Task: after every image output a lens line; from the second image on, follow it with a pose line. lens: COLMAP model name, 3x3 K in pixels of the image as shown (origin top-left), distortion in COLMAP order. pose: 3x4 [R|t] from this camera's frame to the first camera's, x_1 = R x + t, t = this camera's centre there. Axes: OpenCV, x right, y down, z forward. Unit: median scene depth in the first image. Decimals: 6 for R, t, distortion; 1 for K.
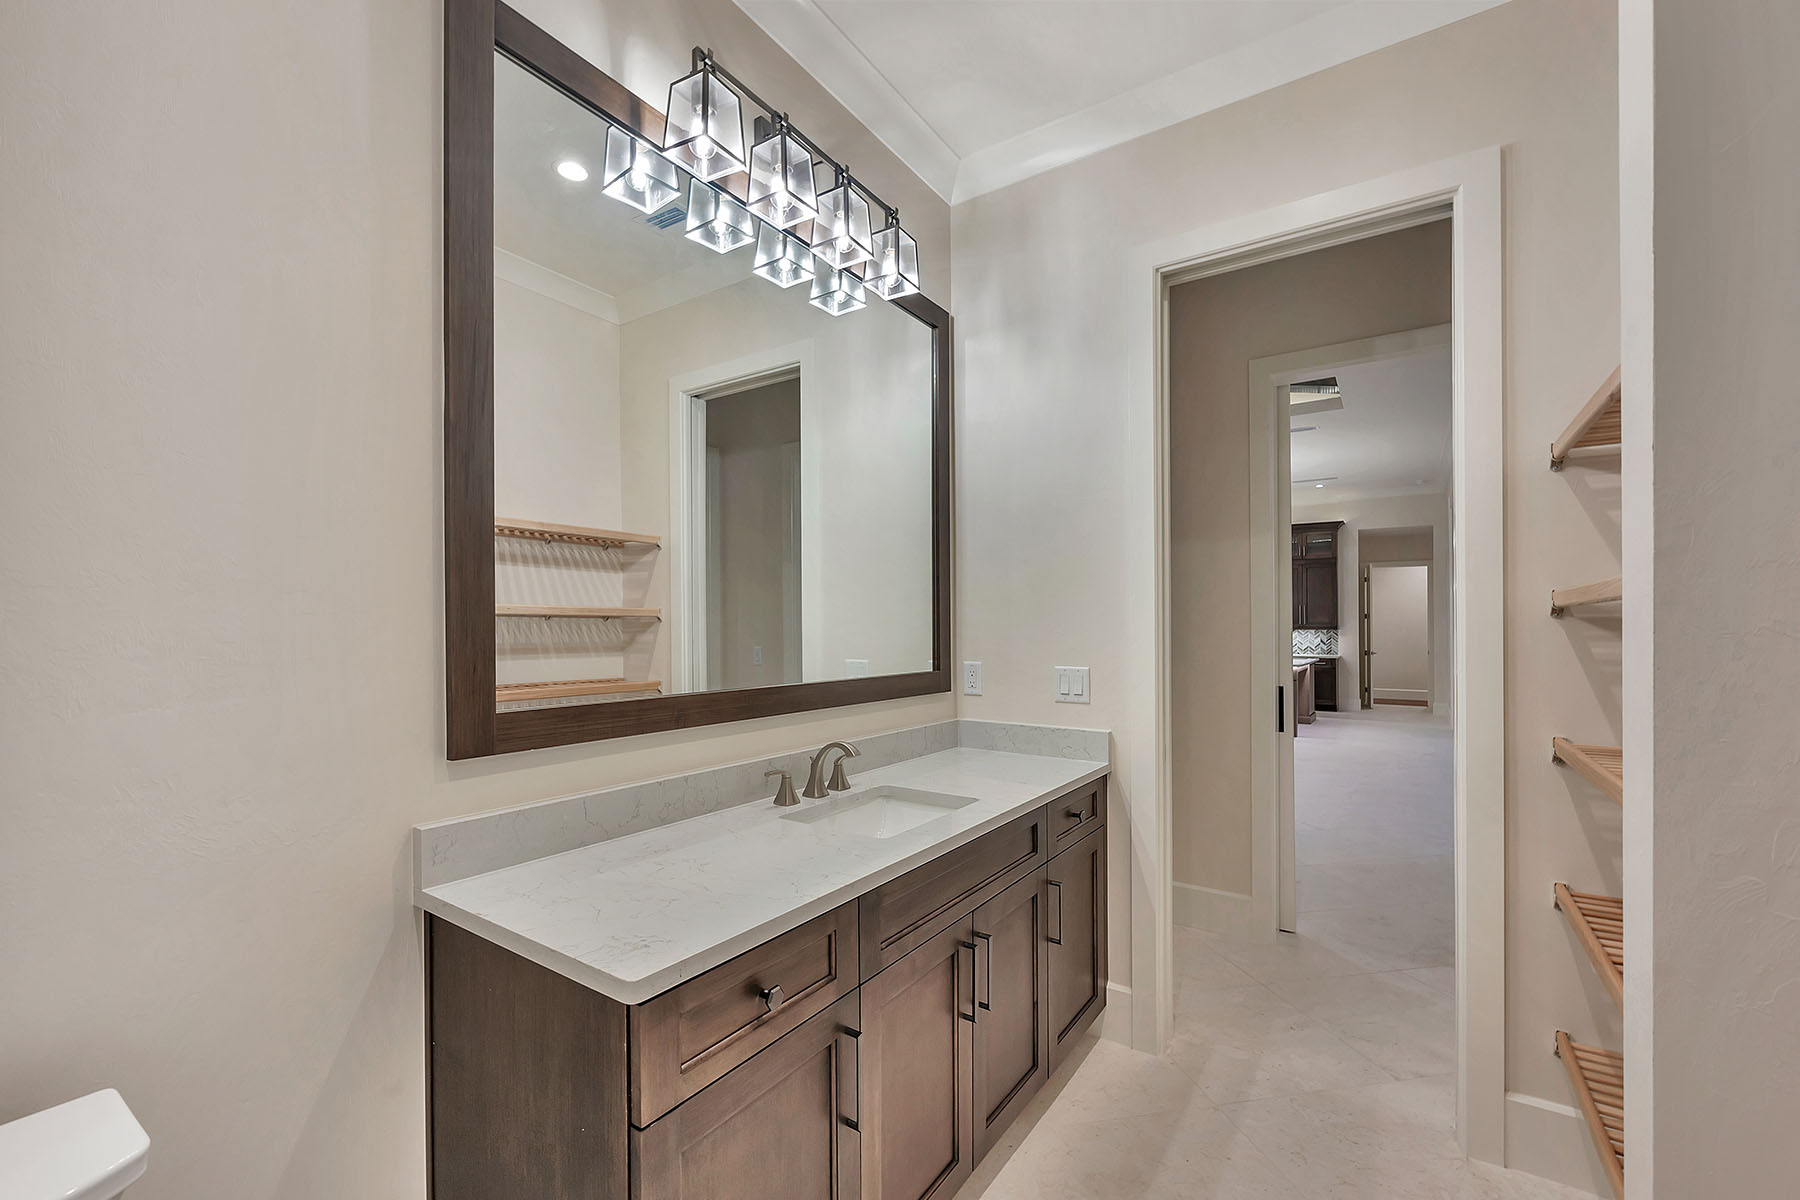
lens RADIAL K [[752.1, 0, 892.1], [0, 752.1, 630.2], [0, 0, 1]] dist [-0.002057, -0.000271]
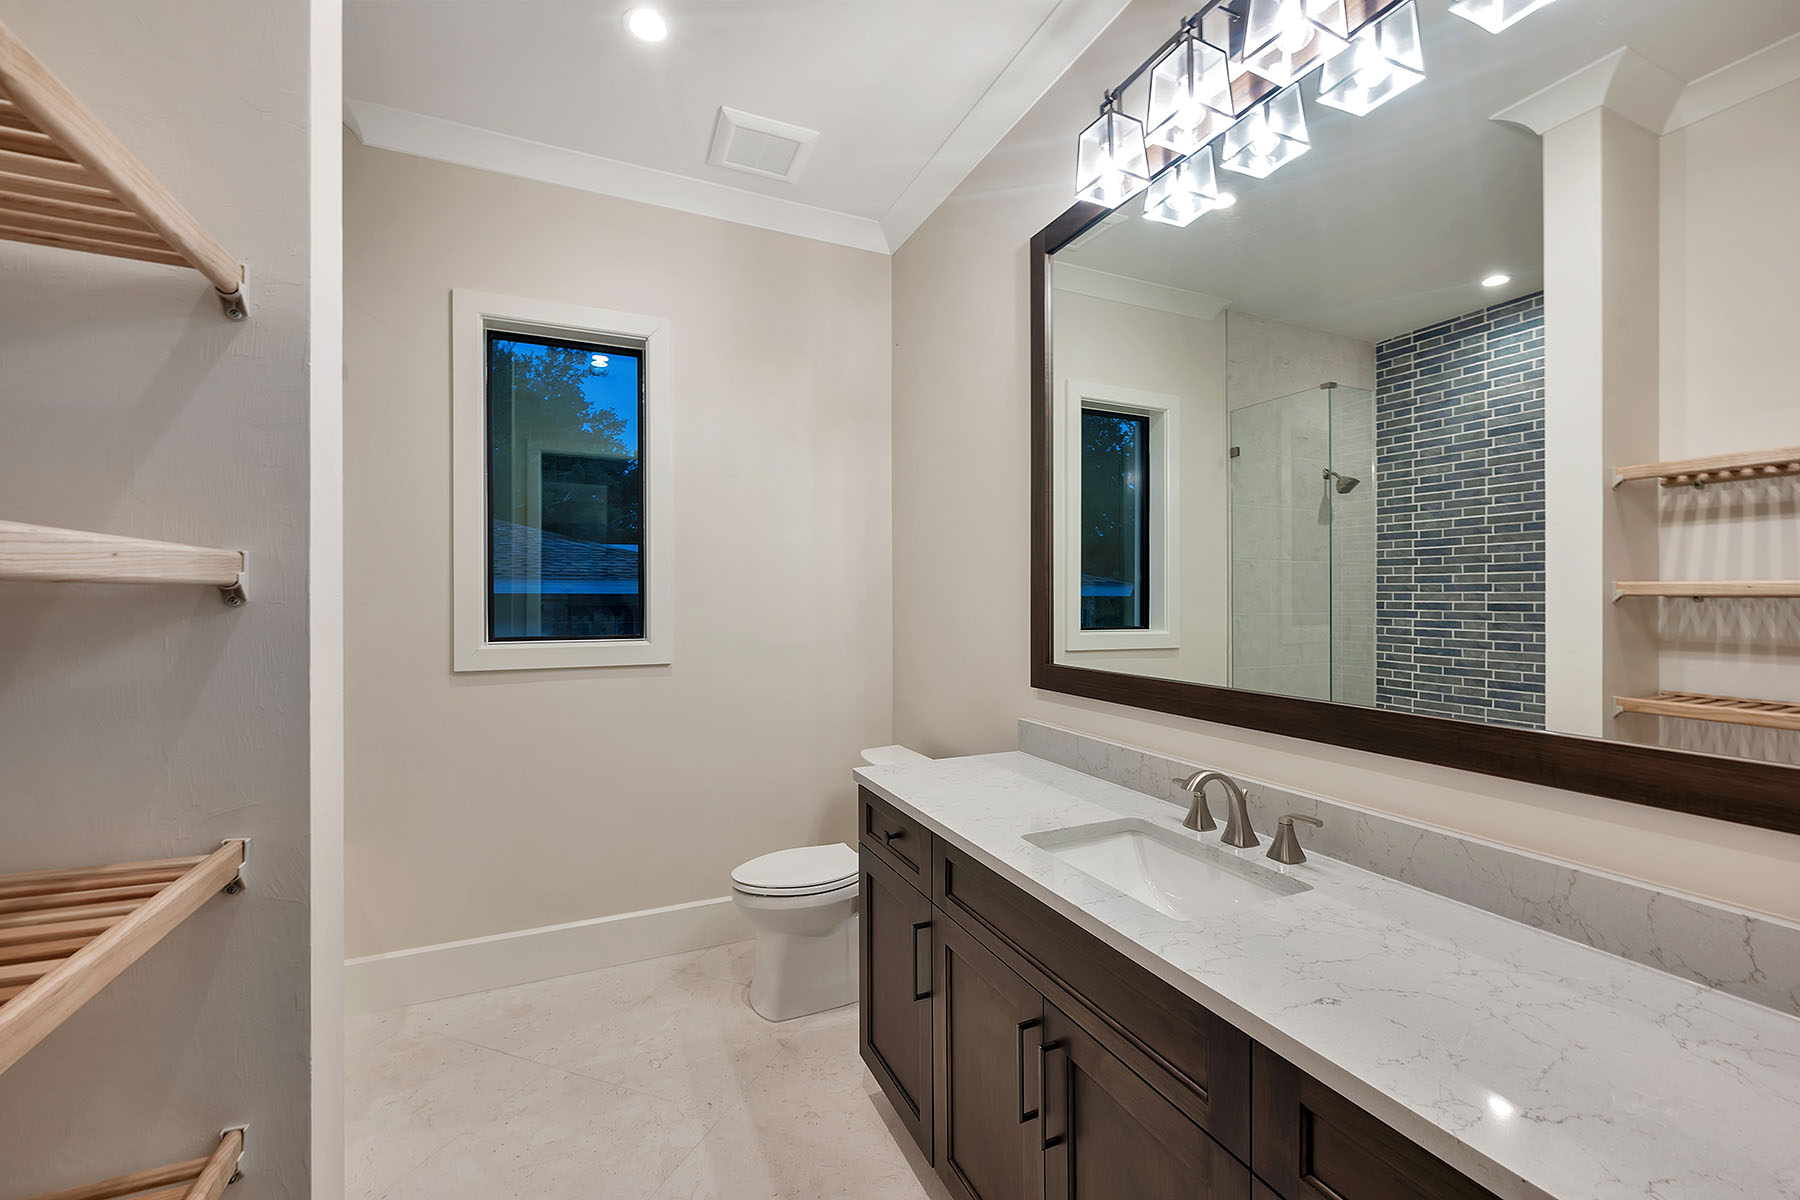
lens RADIAL K [[752.1, 0, 908.1], [0, 752.1, 598.1], [0, 0, 1]] dist [-0.002057, -0.000271]
pose [[-0.514368, -0.000653, -0.857570, 0.483004], [-0.001583, 0.999999, 0.000188, -0.016324], [0.857568, 0.001454, -0.514368, 0.741365]]
